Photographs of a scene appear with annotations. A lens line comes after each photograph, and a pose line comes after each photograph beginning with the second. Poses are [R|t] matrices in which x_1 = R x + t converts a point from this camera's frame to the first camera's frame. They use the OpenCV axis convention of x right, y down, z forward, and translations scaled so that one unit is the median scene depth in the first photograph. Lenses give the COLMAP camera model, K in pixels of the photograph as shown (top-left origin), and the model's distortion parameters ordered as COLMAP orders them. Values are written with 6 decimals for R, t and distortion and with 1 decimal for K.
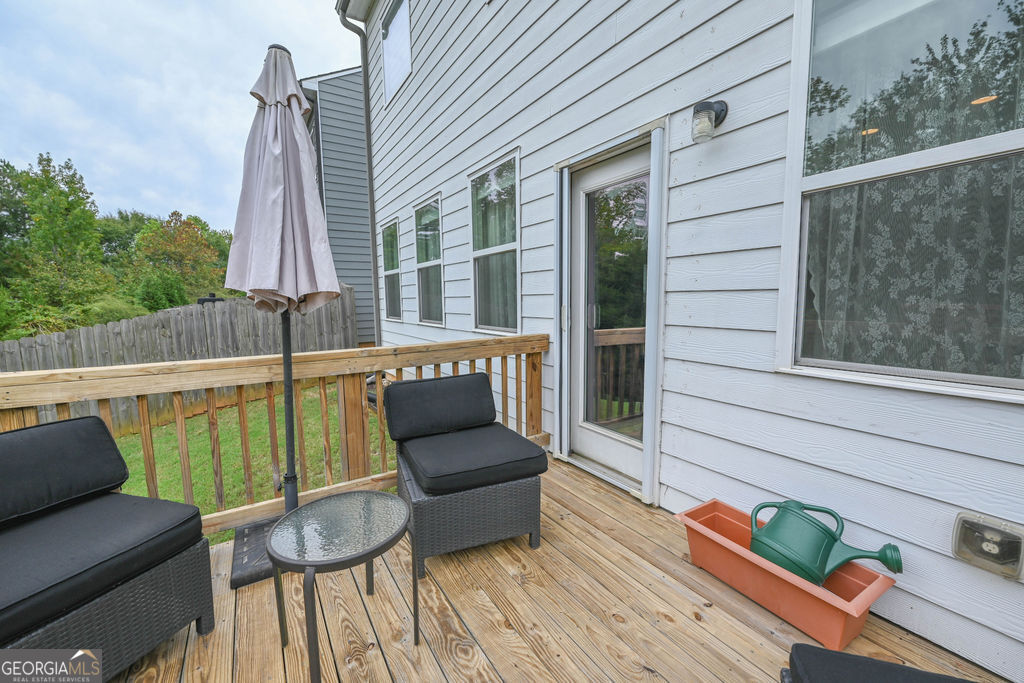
lens RADIAL K [[407.3, 0, 510.2], [0, 407.3, 342.2], [0, 0, 1]] dist [-0.000416, 0.000251]
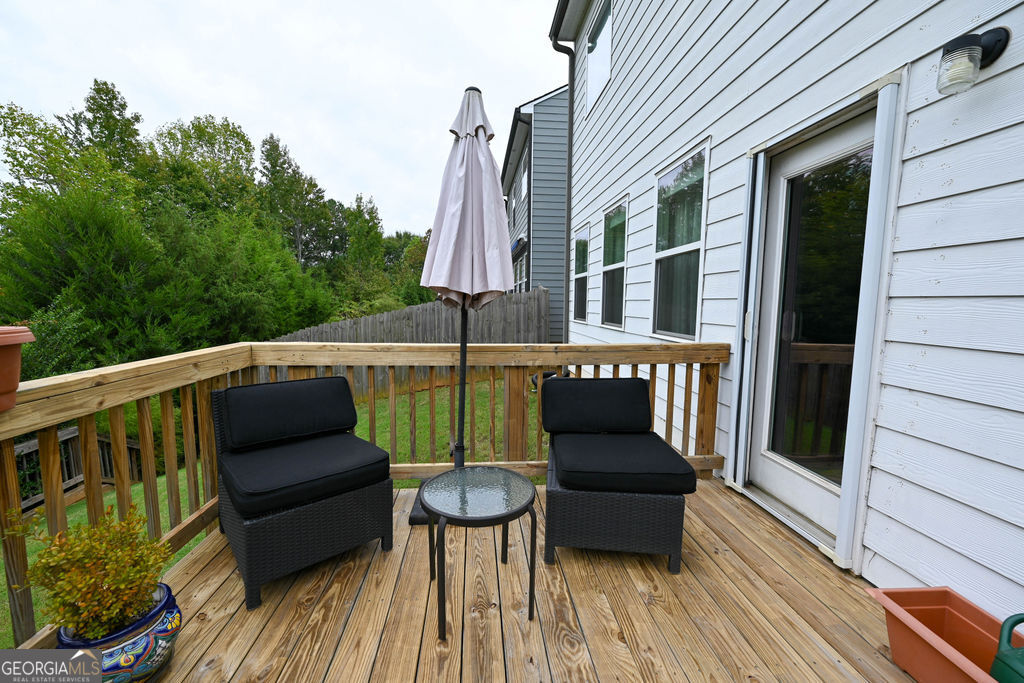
lens RADIAL K [[408.5, 0, 512.0], [0, 408.5, 341.5], [0, 0, 1]] dist [-0.002147, -0.000199]
pose [[0.884914, 0.067593, -0.460825, 0.102534], [-0.072721, 0.997330, 0.006640, 0.004160], [0.460043, 0.027635, 0.887466, 0.001474]]
